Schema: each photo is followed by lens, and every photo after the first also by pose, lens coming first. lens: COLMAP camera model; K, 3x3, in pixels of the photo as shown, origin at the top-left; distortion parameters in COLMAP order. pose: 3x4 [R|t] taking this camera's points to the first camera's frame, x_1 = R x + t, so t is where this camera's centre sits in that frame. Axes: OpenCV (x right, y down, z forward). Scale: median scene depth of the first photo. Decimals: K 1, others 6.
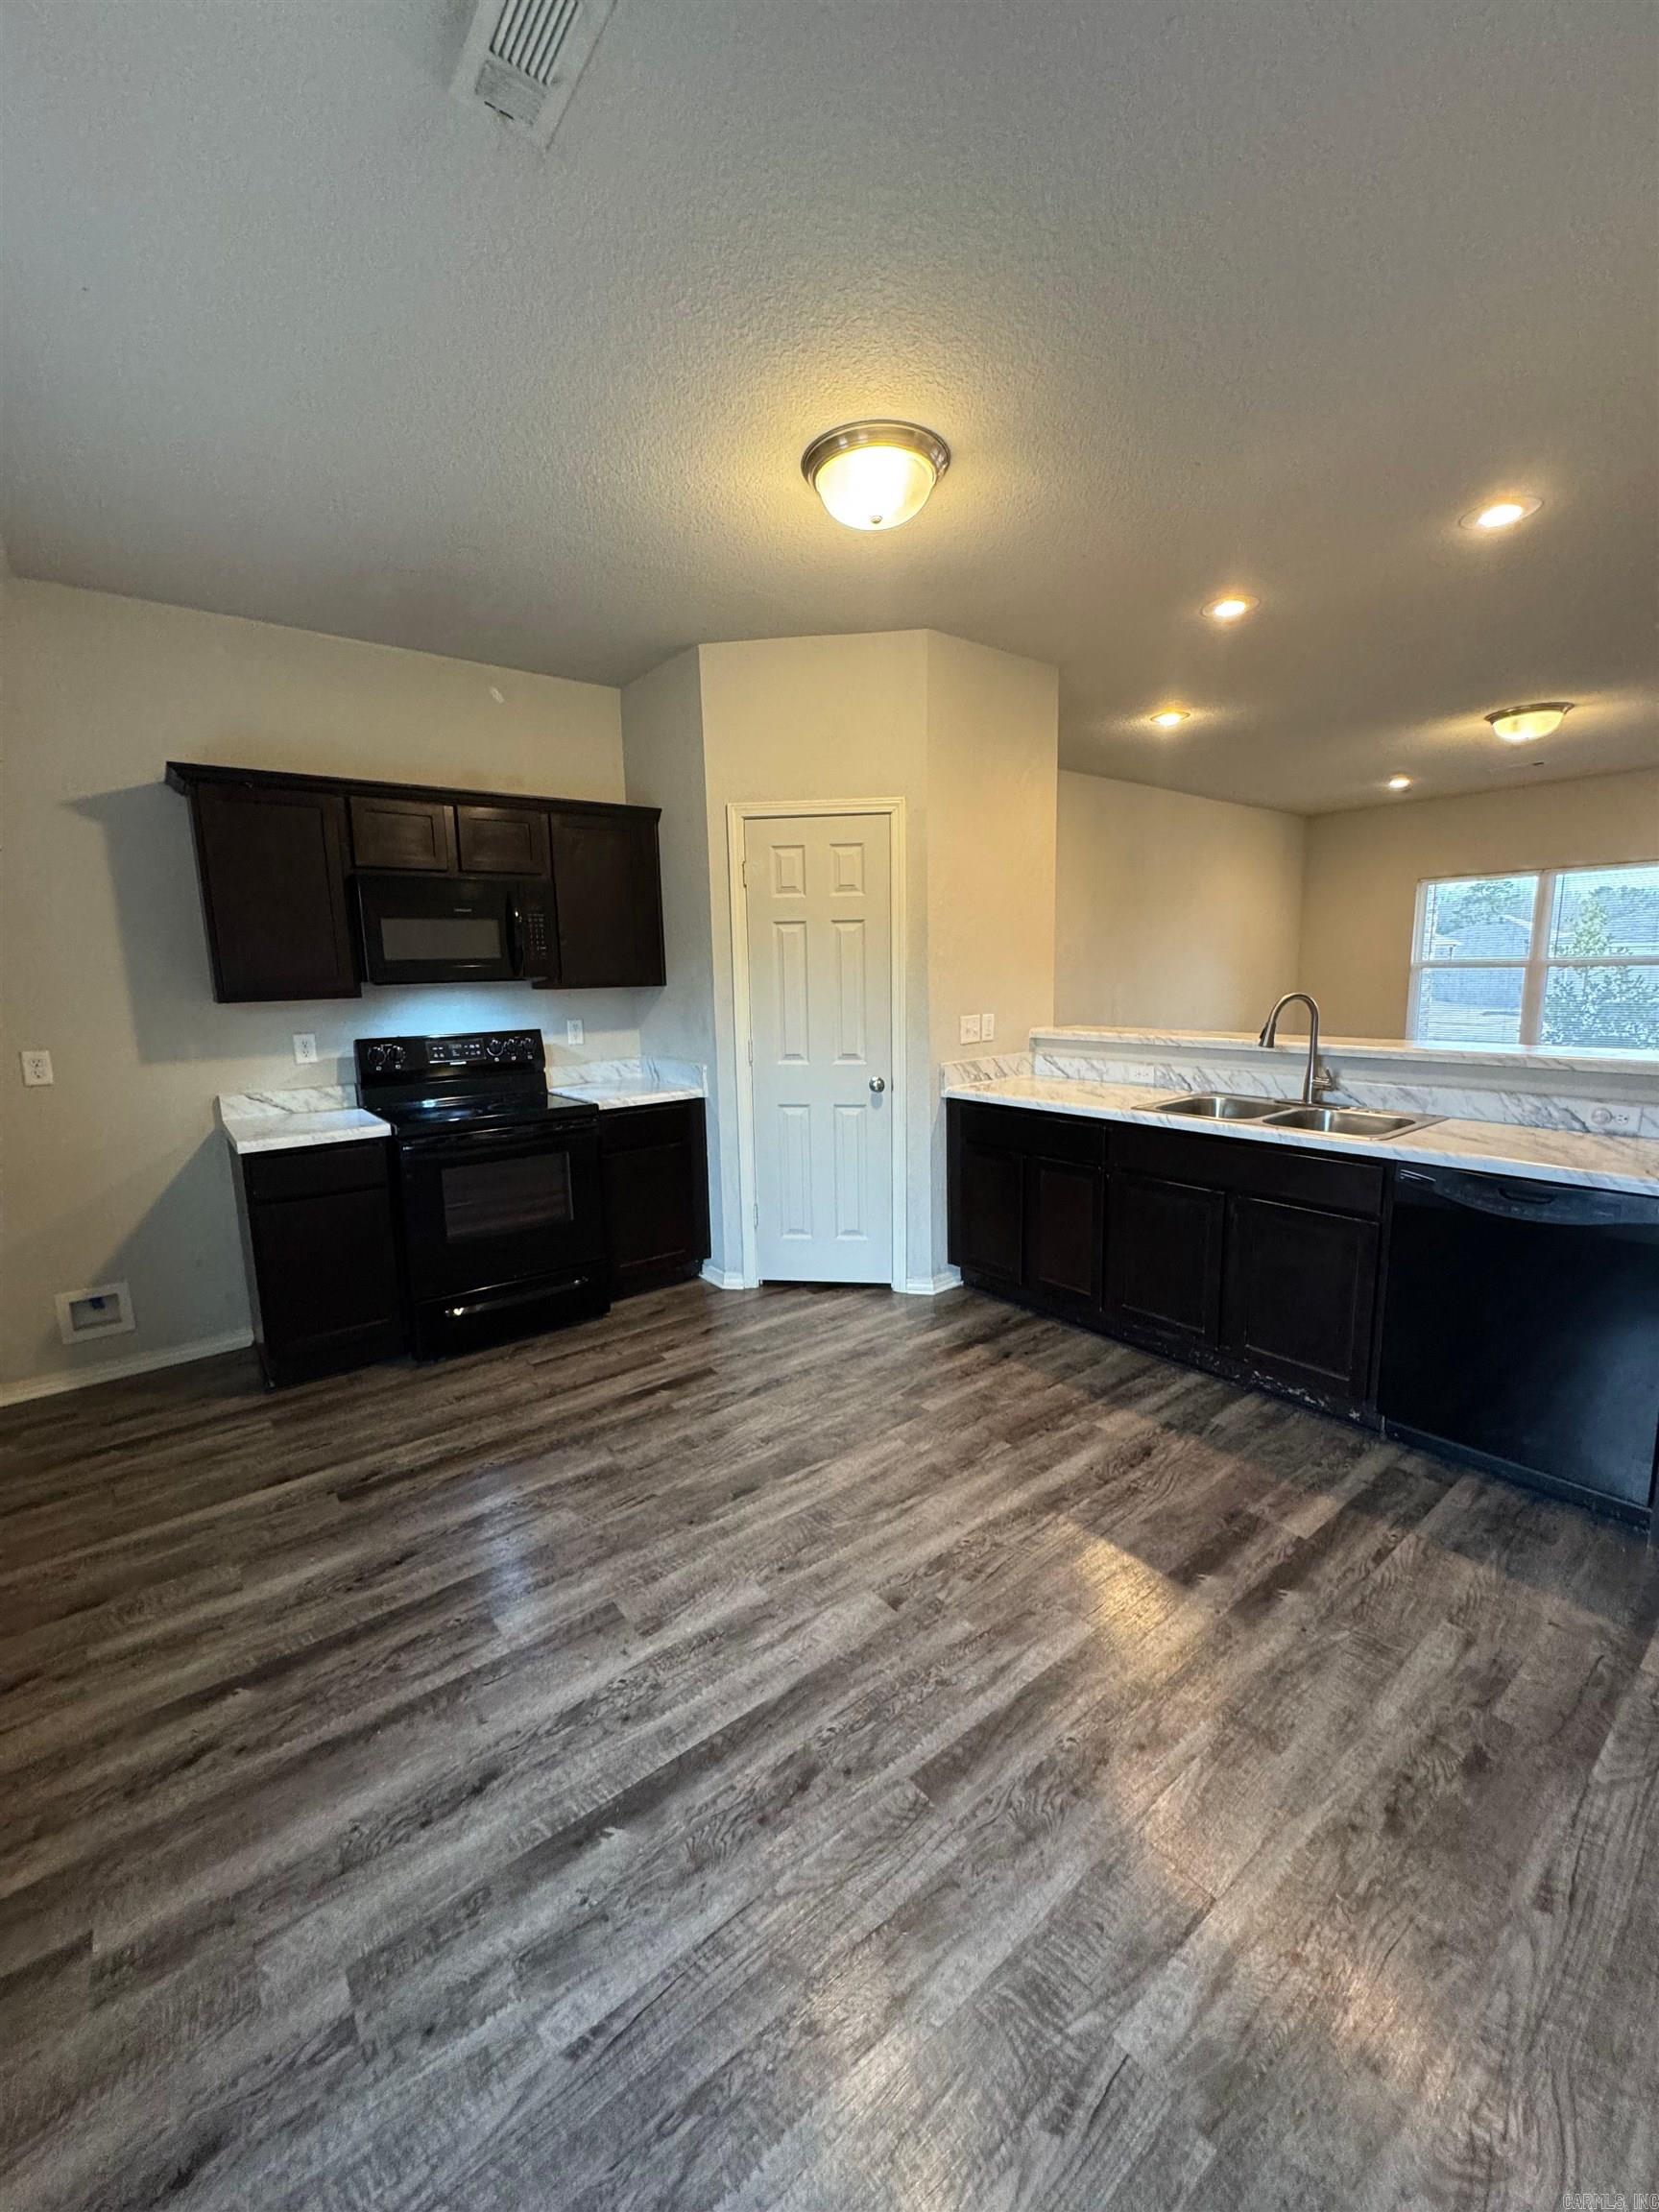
lens RADIAL K [[884.3, 0, 829.8], [0, 884.3, 1107.3], [0, 0, 1]] dist [0.004558, 0.000186]
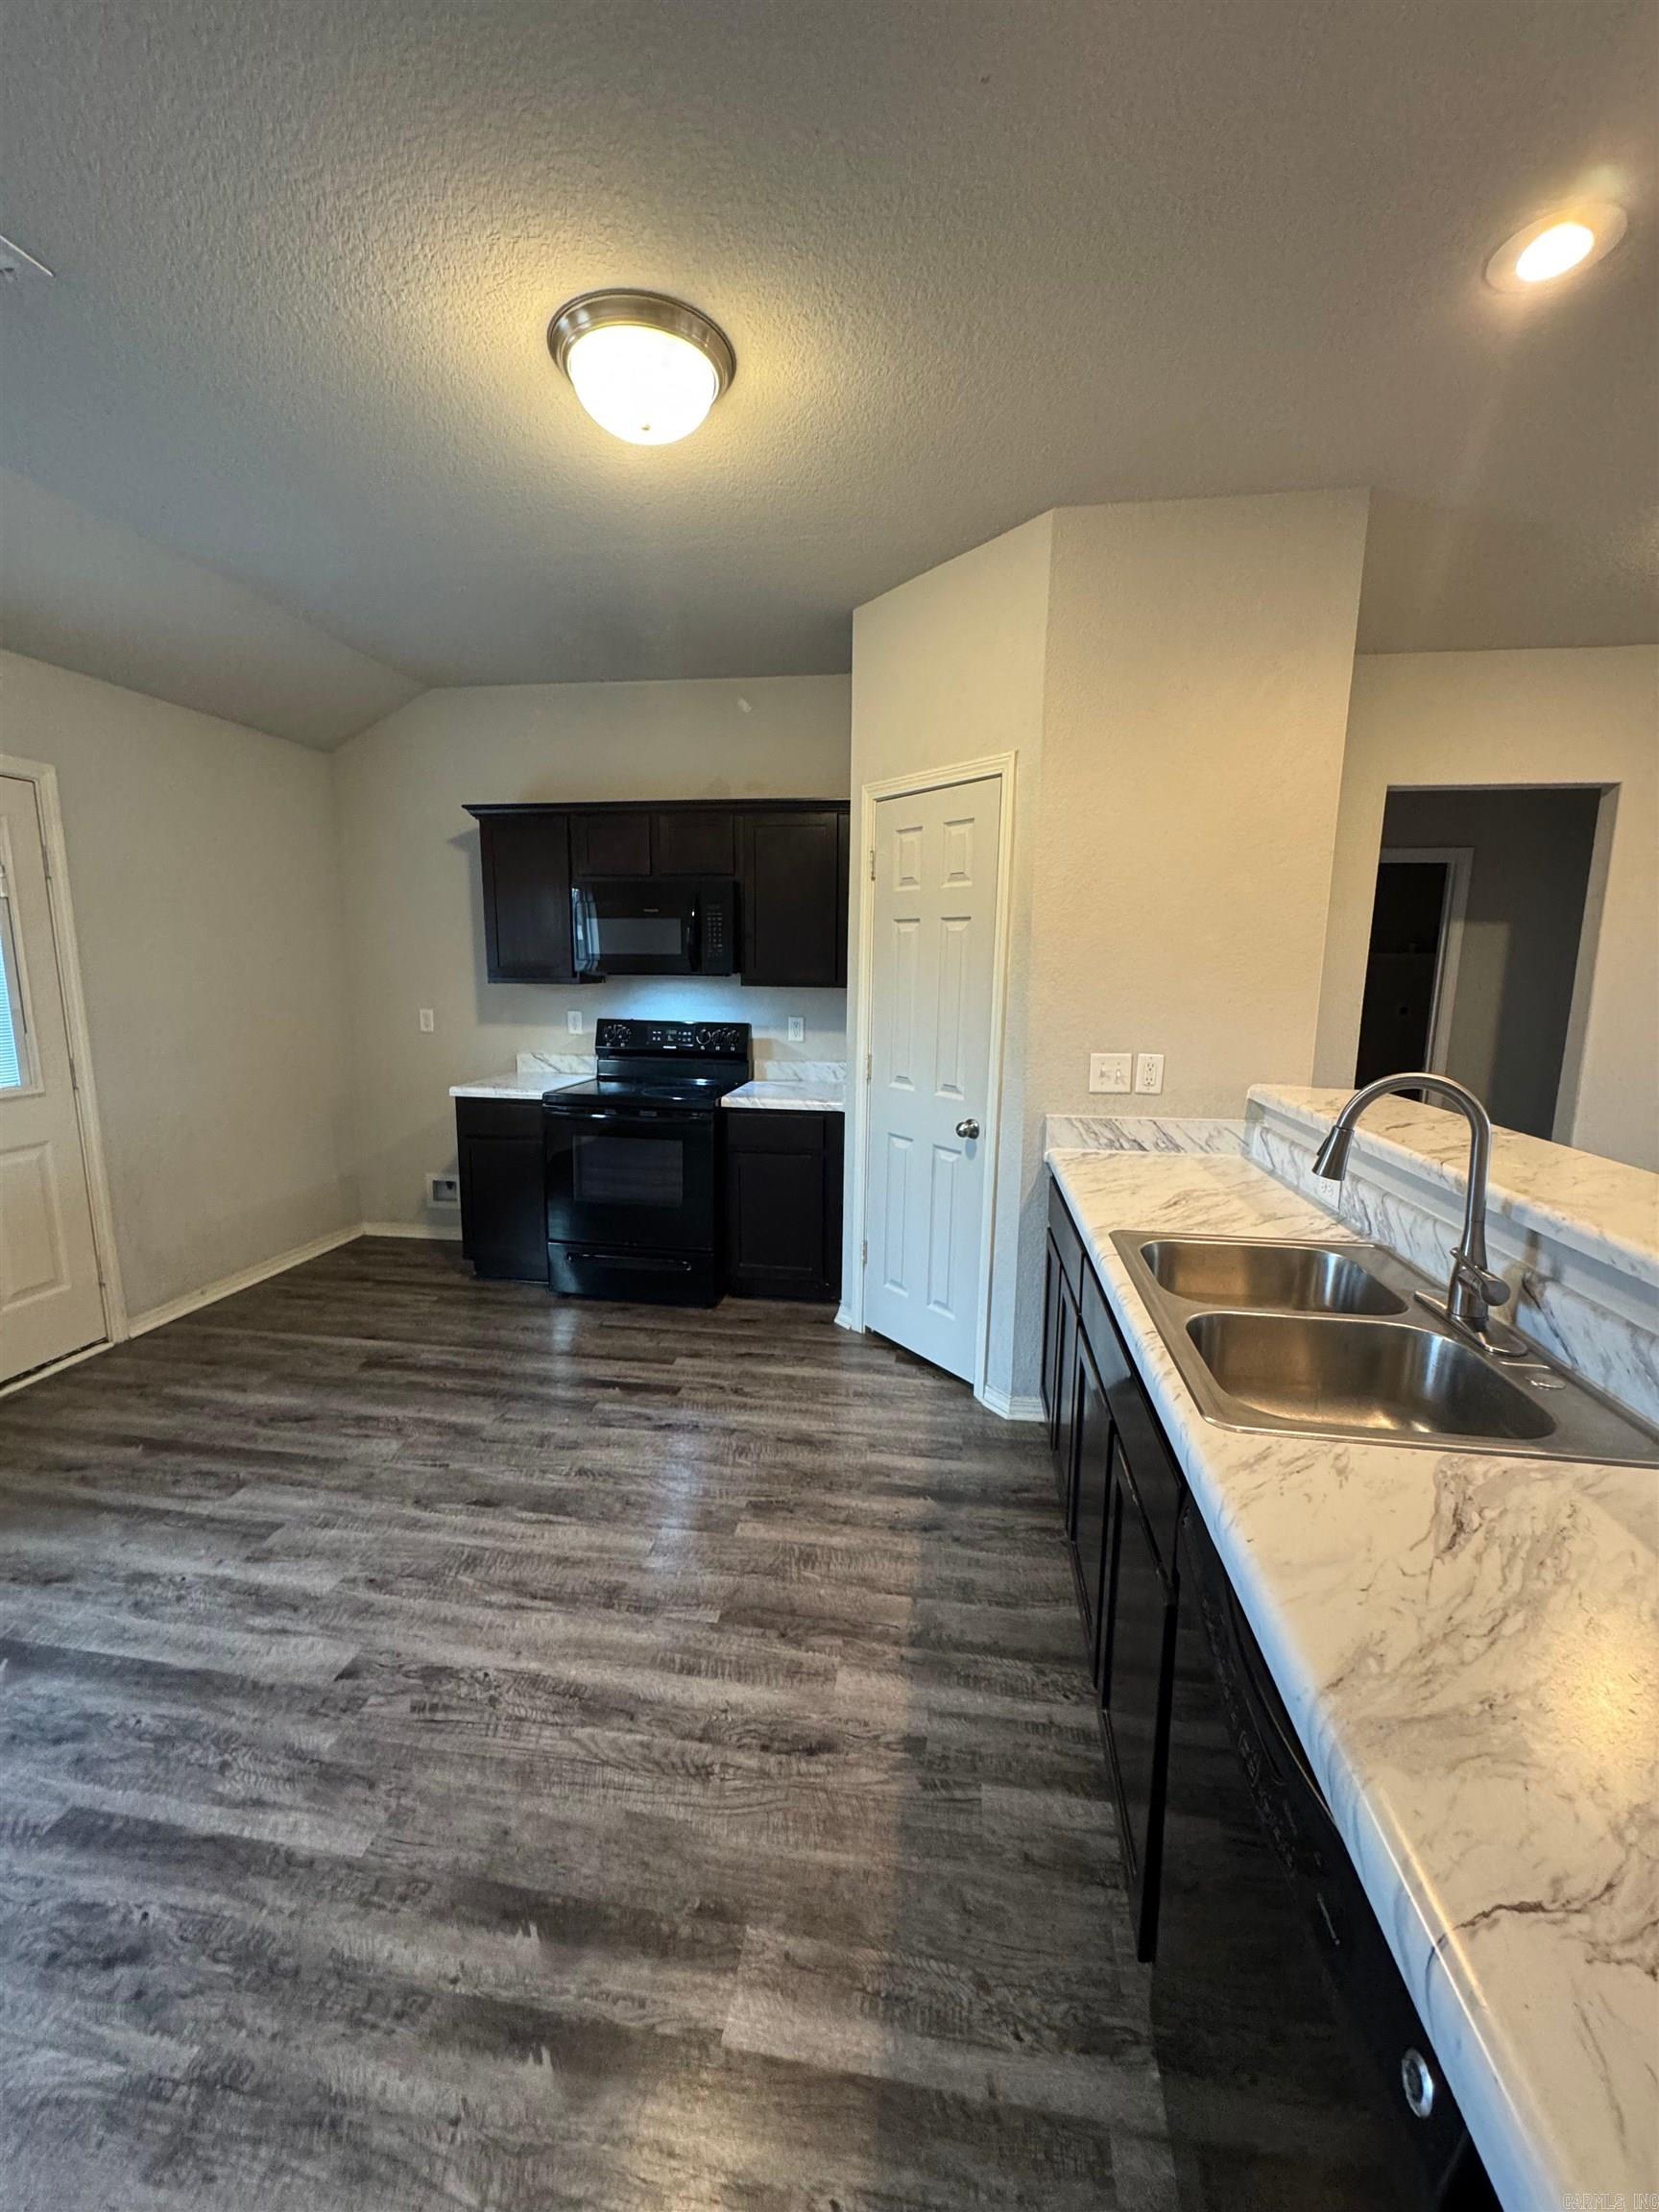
lens RADIAL K [[884.3, 0, 822.9], [0, 884.3, 1102.6], [0, 0, 1]] dist [0.004558, 0.000186]
pose [[0.678602, 0.145077, -0.720036, 0.740839], [-0.141464, 0.987761, 0.065696, -0.114533], [0.720755, 0.057278, 0.690819, 0.520434]]
